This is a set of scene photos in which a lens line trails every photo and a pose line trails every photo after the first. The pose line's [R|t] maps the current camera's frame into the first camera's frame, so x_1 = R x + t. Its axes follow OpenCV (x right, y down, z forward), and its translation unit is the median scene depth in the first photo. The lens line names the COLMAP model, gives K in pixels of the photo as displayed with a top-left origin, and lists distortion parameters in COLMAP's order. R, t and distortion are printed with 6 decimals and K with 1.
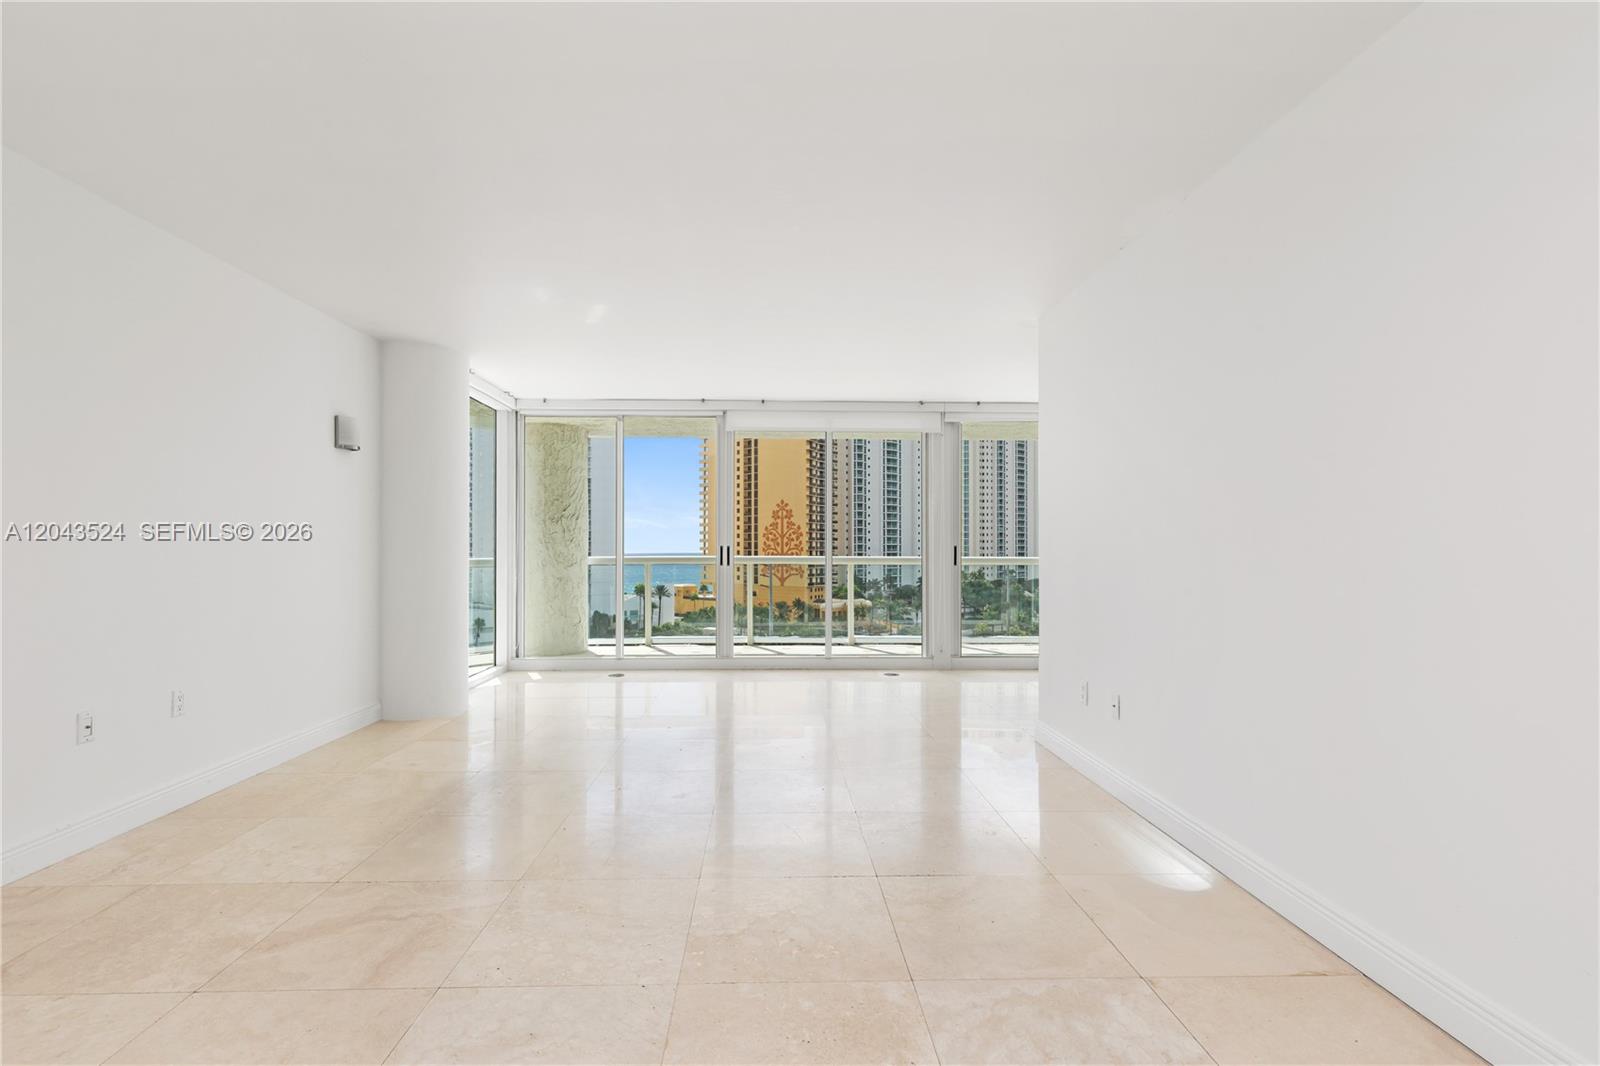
lens RADIAL K [[747.1, 0, 801.4], [0, 747.1, 544.7], [0, 0, 1]] dist [0.009708, -0.000131]
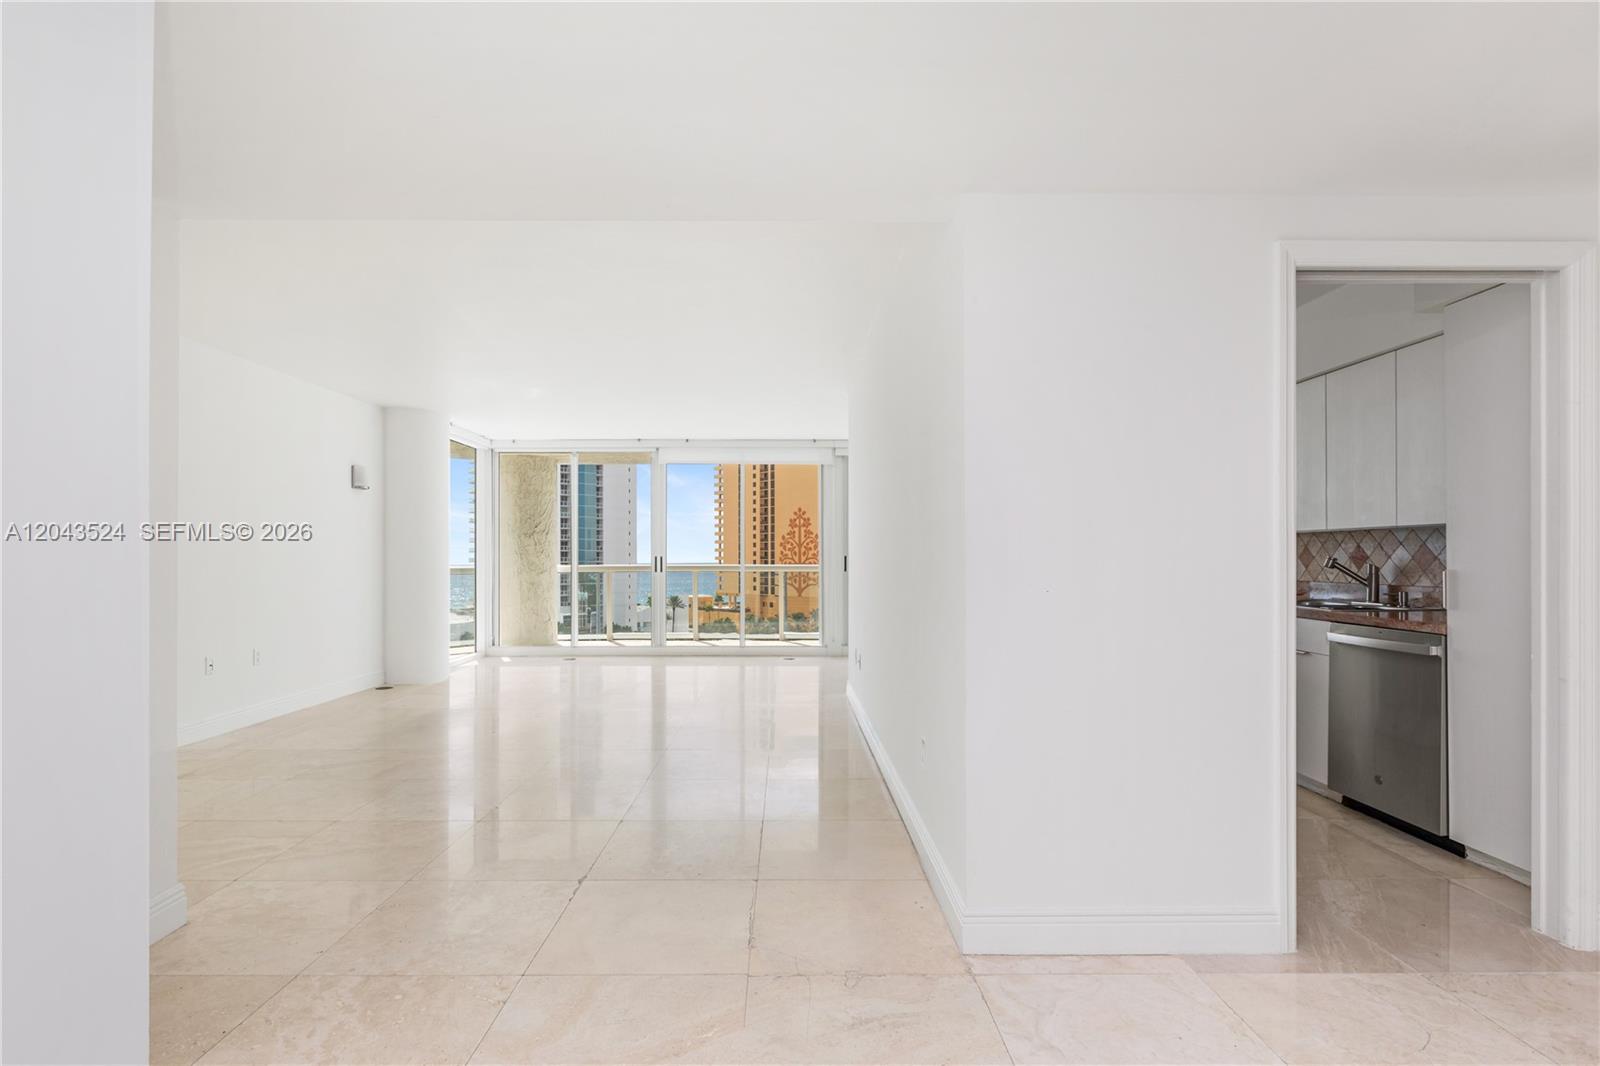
lens RADIAL K [[771.1, 0, 801.3], [0, 771.1, 555.6], [0, 0, 1]] dist [-0.000944, -0.000197]
pose [[0.999718, -0.002609, -0.023620, 0.164133], [0.002658, 0.999994, 0.002050, -0.001565], [0.023615, -0.002112, 0.999719, -0.273716]]
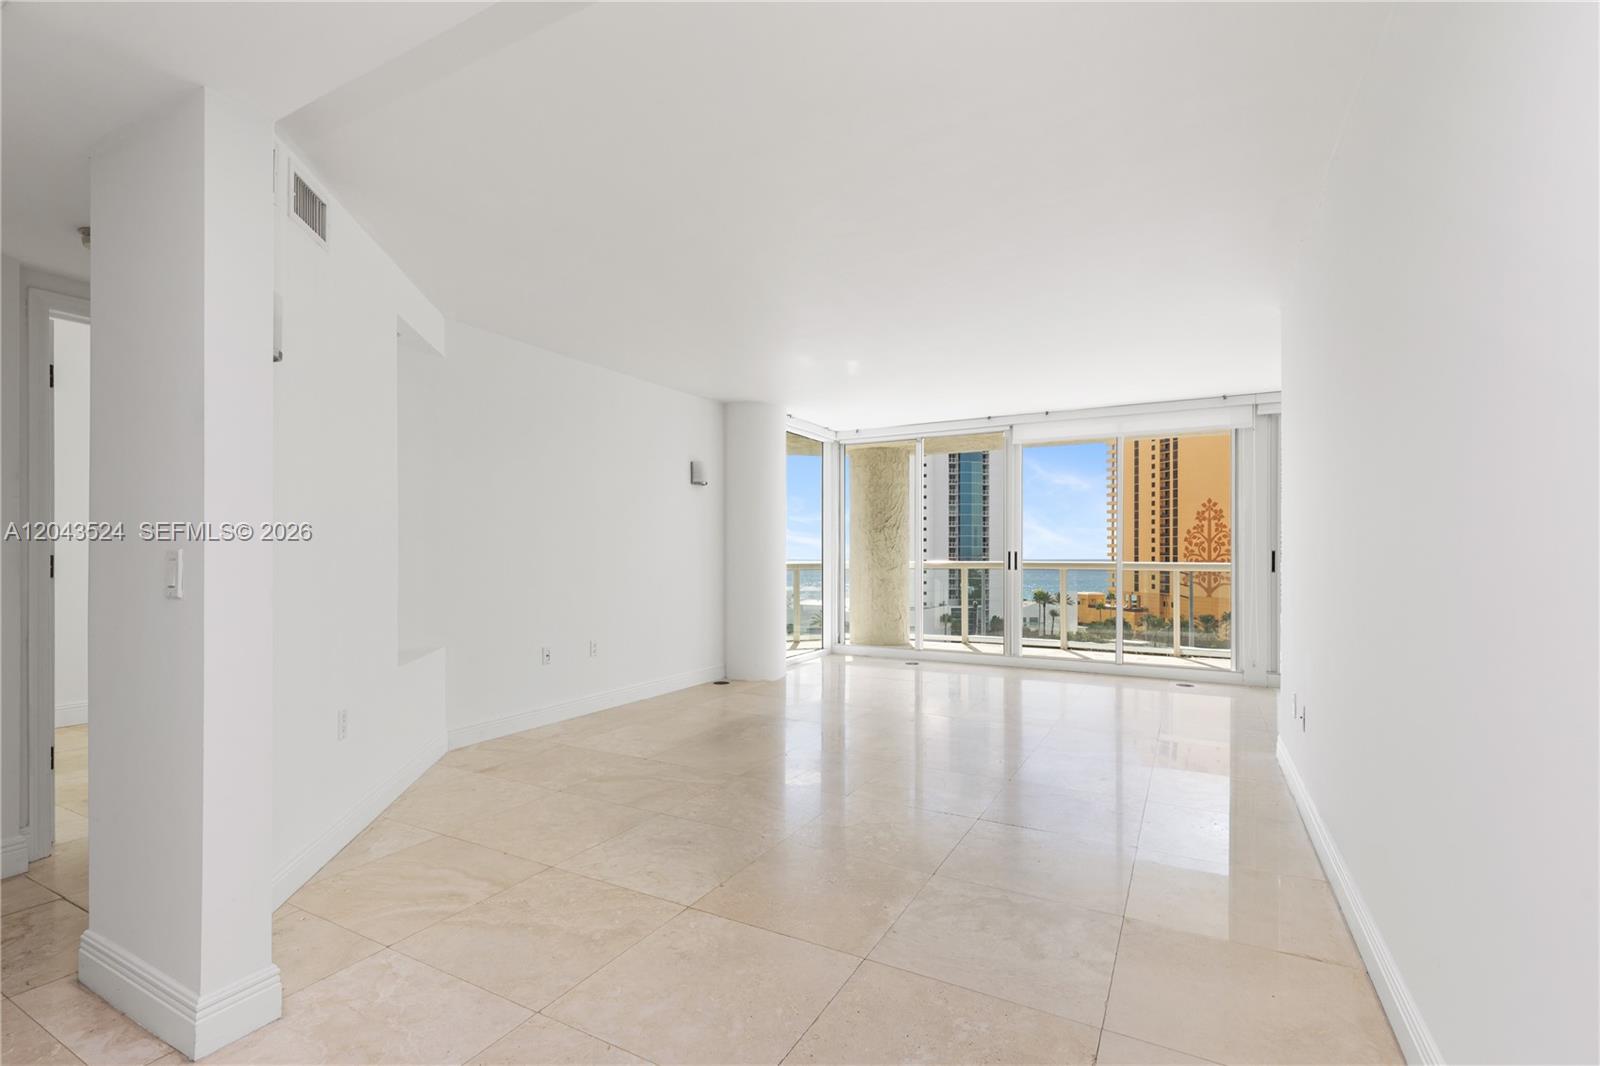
lens RADIAL K [[739.1, 0, 786.0], [0, 739.1, 554.9], [0, 0, 1]] dist [0.014824, -0.000160]
pose [[0.855753, -0.000567, -0.517384, 0.167789], [0.003476, 0.999983, 0.004653, 0.000181], [0.517372, -0.005780, 0.855741, -0.075063]]
